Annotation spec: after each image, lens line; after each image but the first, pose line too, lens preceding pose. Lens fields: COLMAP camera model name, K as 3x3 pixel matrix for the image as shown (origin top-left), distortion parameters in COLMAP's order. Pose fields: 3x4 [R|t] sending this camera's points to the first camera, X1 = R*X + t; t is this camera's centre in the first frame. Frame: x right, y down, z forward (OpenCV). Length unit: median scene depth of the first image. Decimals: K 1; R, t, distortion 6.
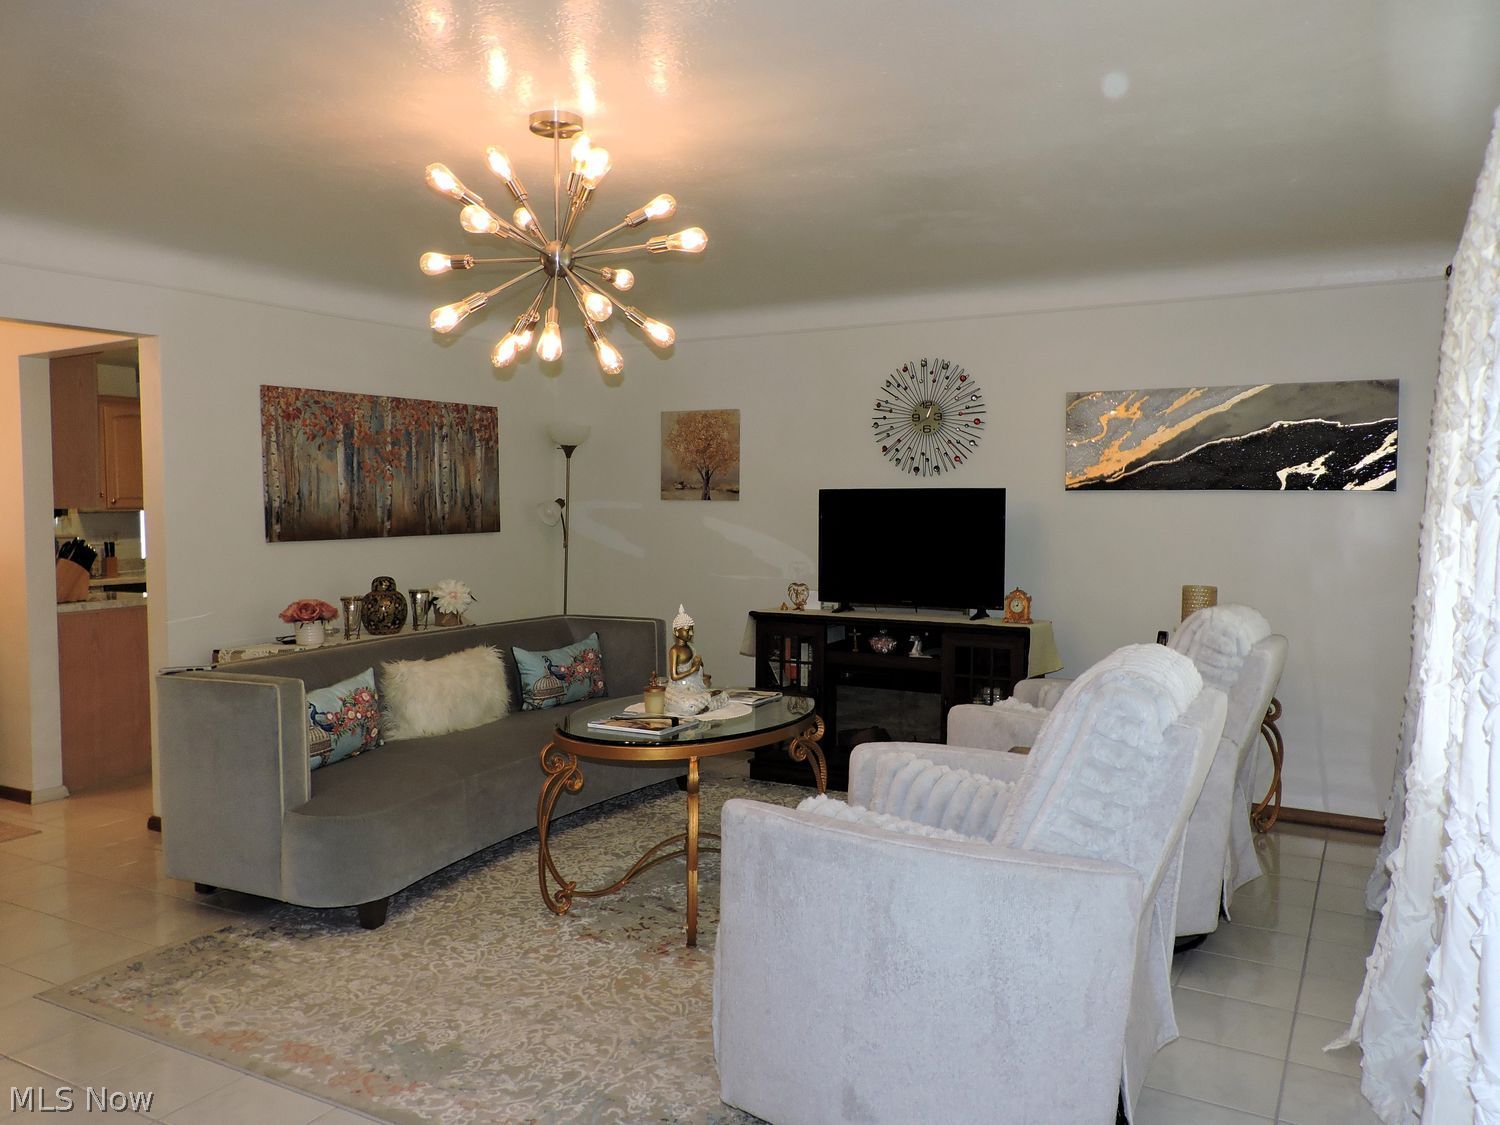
lens RADIAL K [[1148.0, 0, 743.0], [0, 1148.0, 564.1], [0, 0, 1]] dist [0.007499, 0.002710]
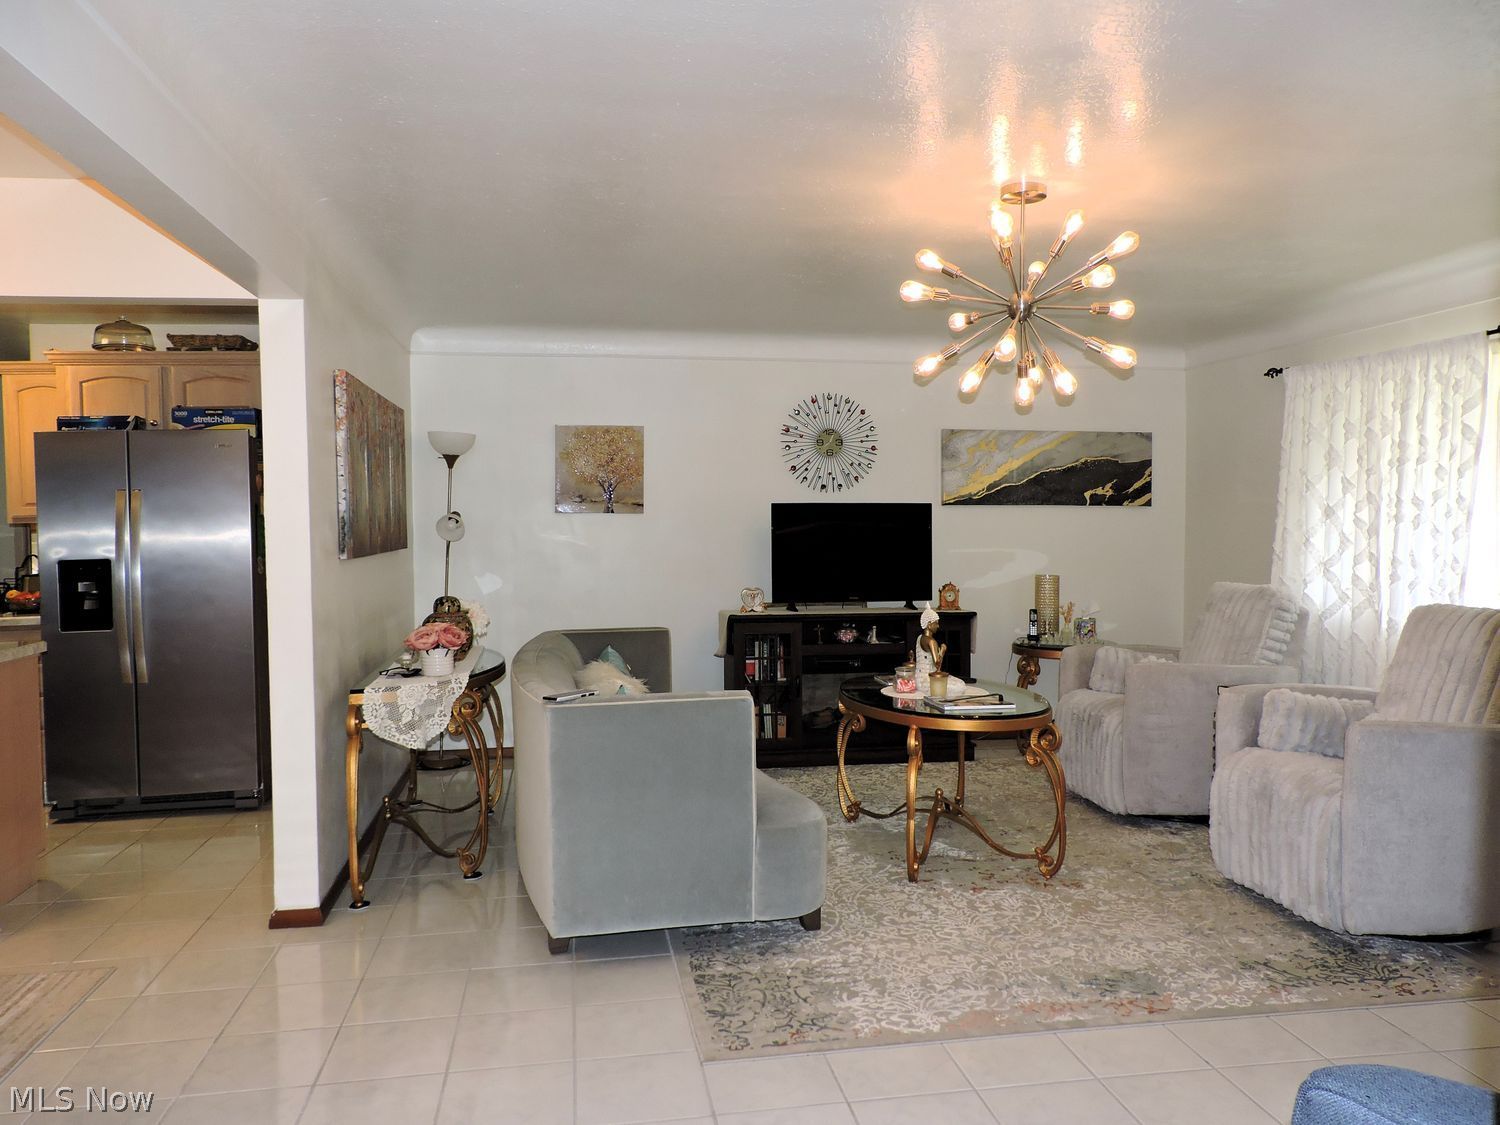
lens RADIAL K [[1119.5, 0, 751.8], [0, 1119.5, 540.9], [0, 0, 1]] dist [0.025404, 0.004888]
pose [[0.776554, -0.014224, 0.629890, -0.691152], [0.036468, 0.999084, -0.022398, -0.004460], [-0.628994, 0.040364, 0.776362, 0.175245]]
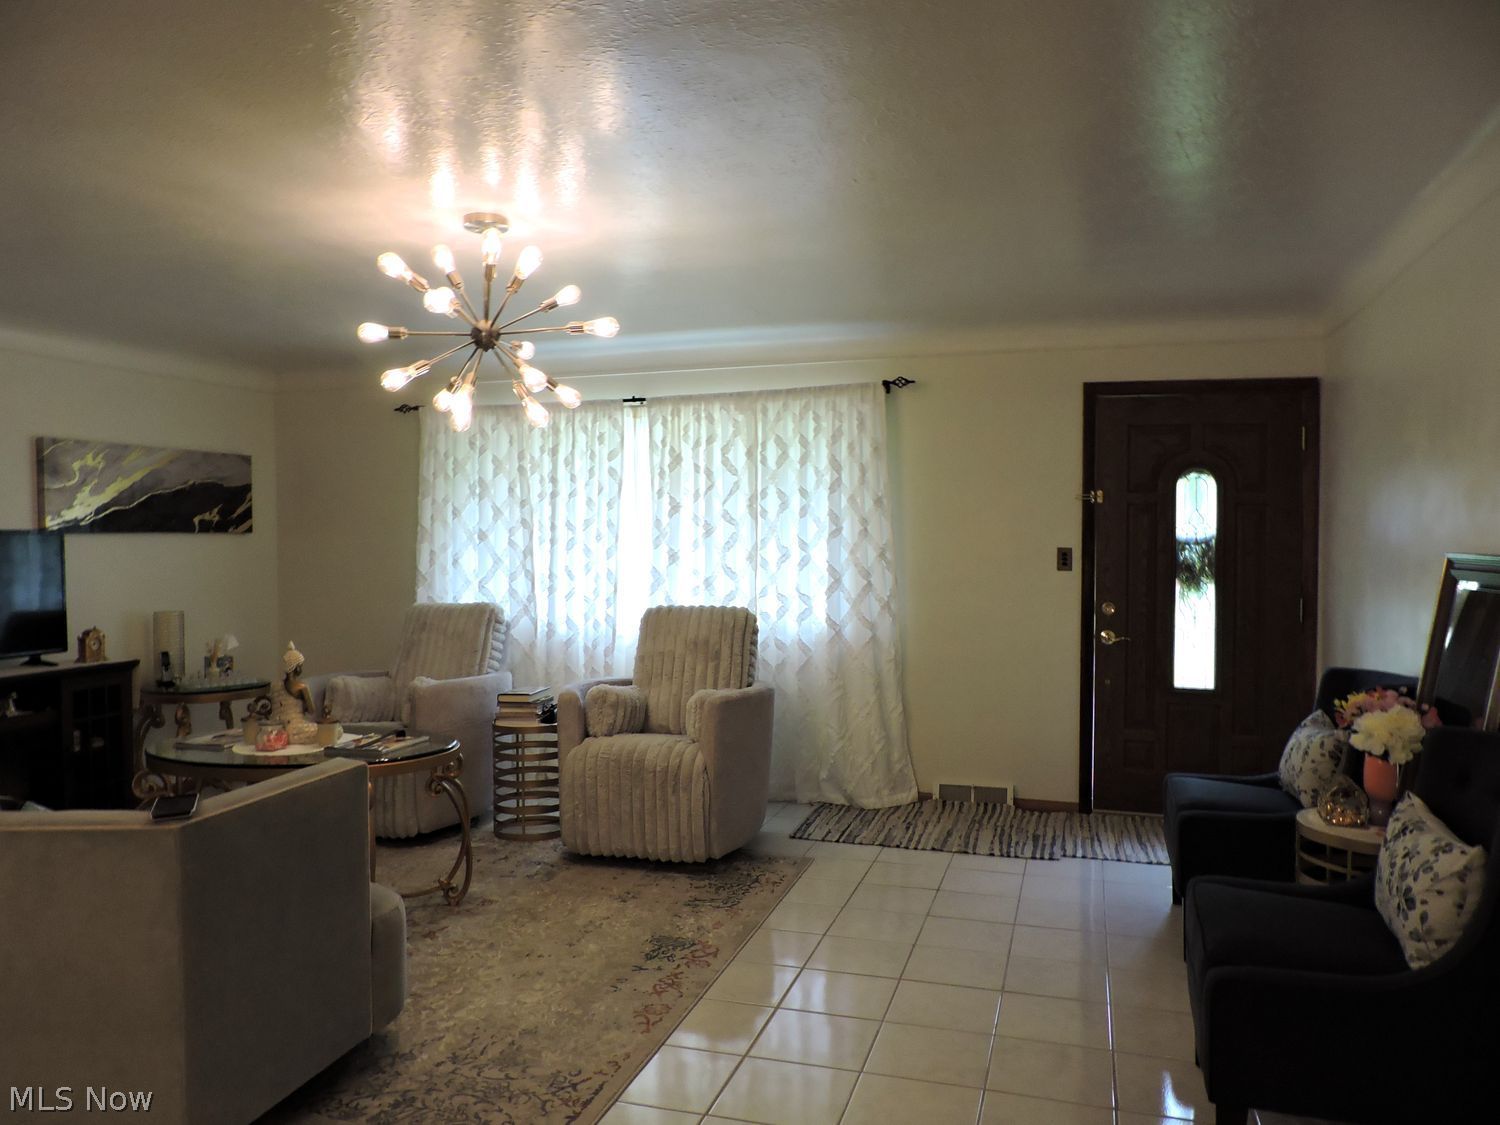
lens RADIAL K [[1119.5, 0, 751.8], [0, 1119.5, 540.9], [0, 0, 1]] dist [0.025404, 0.004888]
pose [[-0.193703, -0.004782, 0.981049, -0.848895], [0.069920, 0.997378, 0.018667, -0.032846], [-0.978565, 0.072211, -0.192861, 0.601020]]
